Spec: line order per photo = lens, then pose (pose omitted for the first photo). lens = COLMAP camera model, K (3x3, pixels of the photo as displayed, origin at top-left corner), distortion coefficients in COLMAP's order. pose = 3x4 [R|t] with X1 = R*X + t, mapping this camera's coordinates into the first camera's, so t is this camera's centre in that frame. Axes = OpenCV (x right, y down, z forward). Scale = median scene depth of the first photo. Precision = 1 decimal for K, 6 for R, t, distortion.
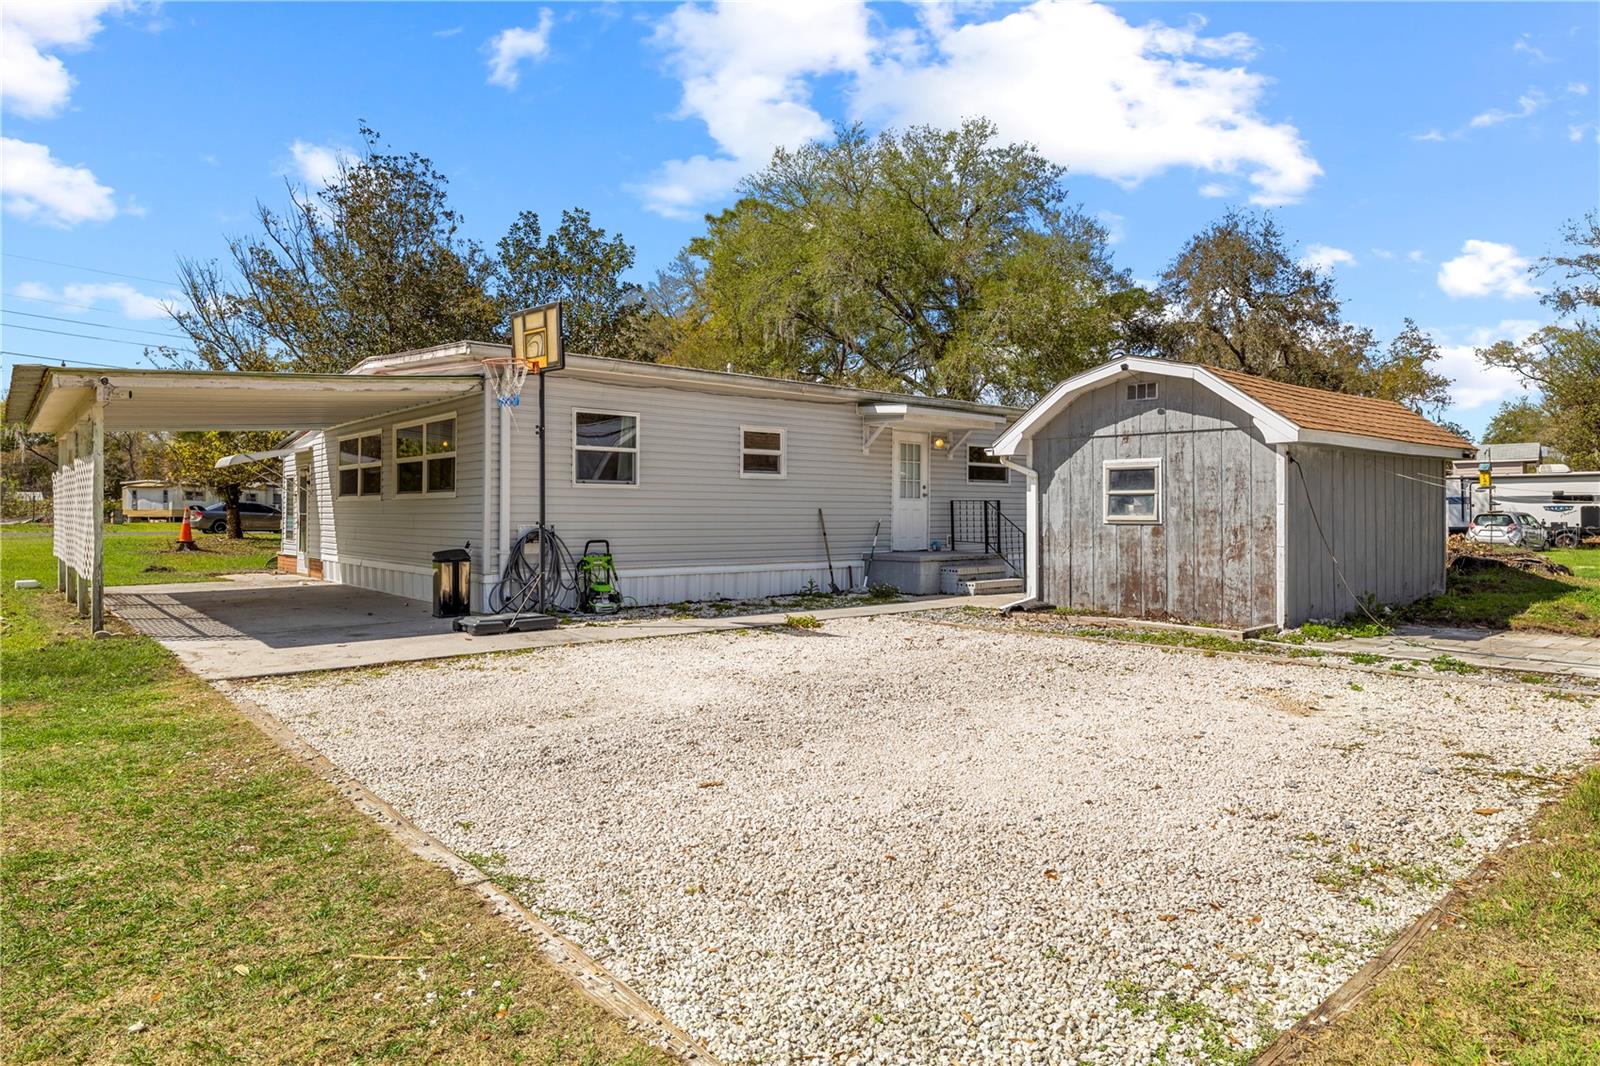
lens RADIAL K [[978.8, 0, 797.3], [0, 978.8, 505.0], [0, 0, 1]] dist [-0.005483, -0.001105]
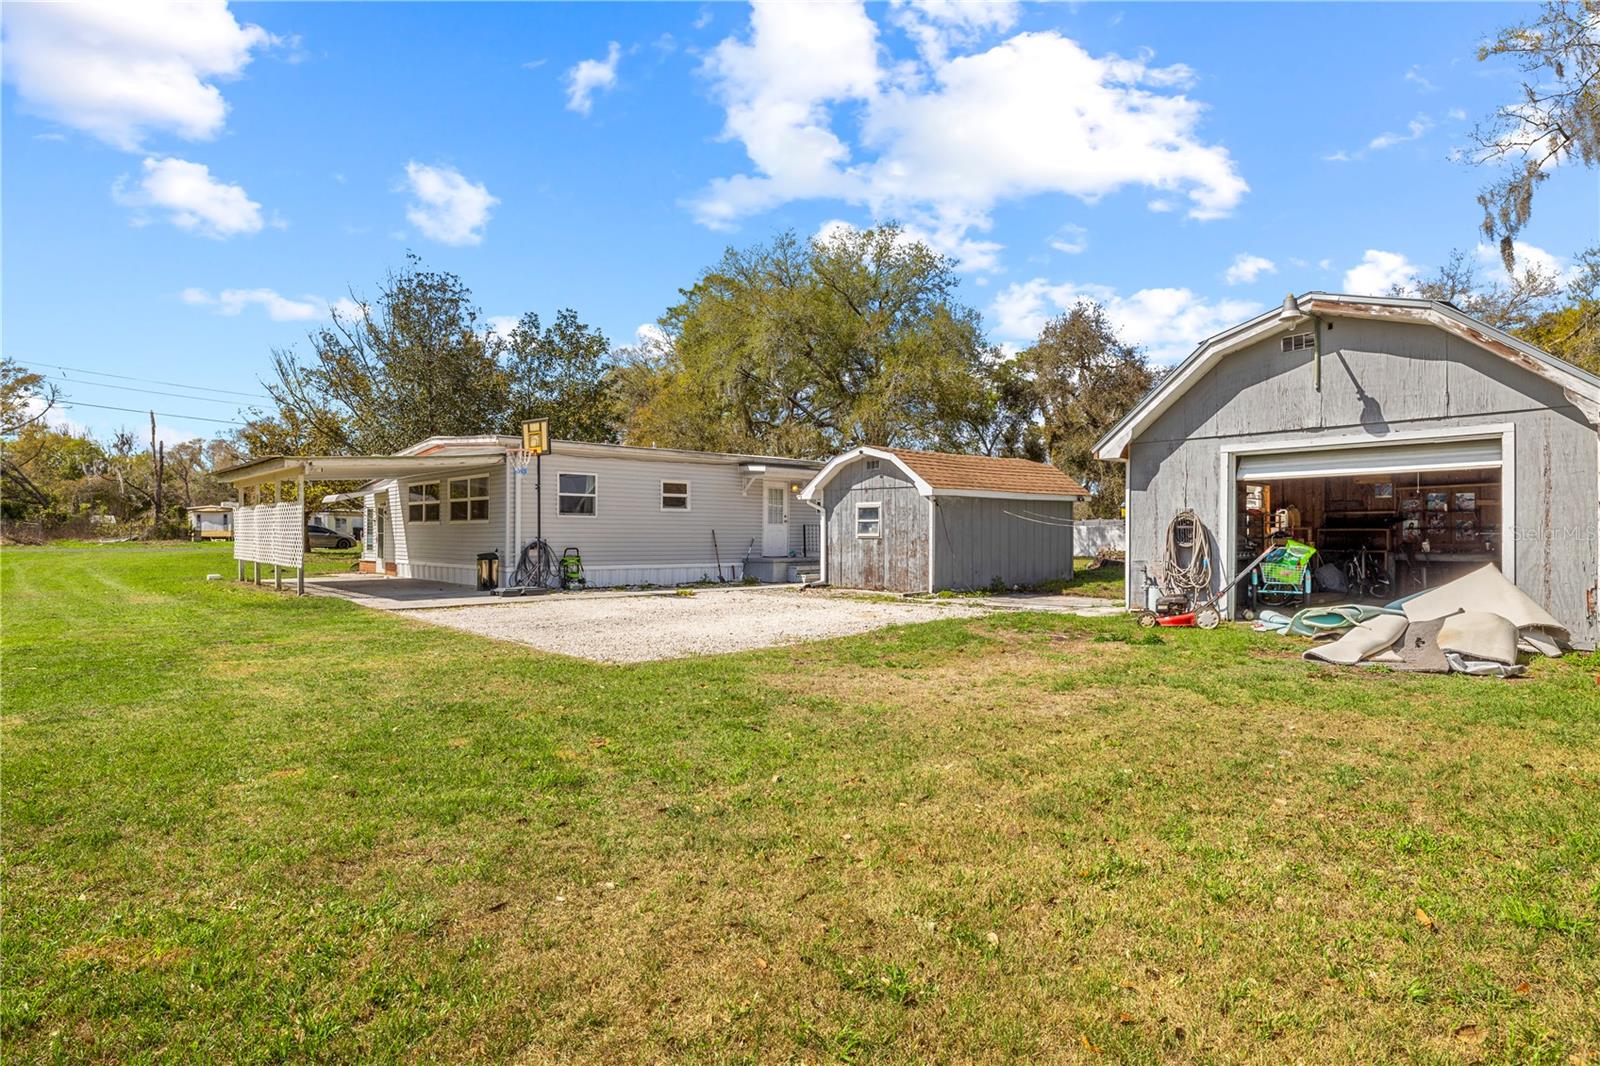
lens RADIAL K [[902.7, 0, 800.0], [0, 902.7, 533.0], [0, 0, 1]] dist [0.003338, 0.000511]
pose [[0.999798, 0.000448, 0.020082, 0.142685], [-0.000587, 0.999976, 0.006921, -0.001620], [-0.020078, -0.006932, 0.999774, -0.514785]]
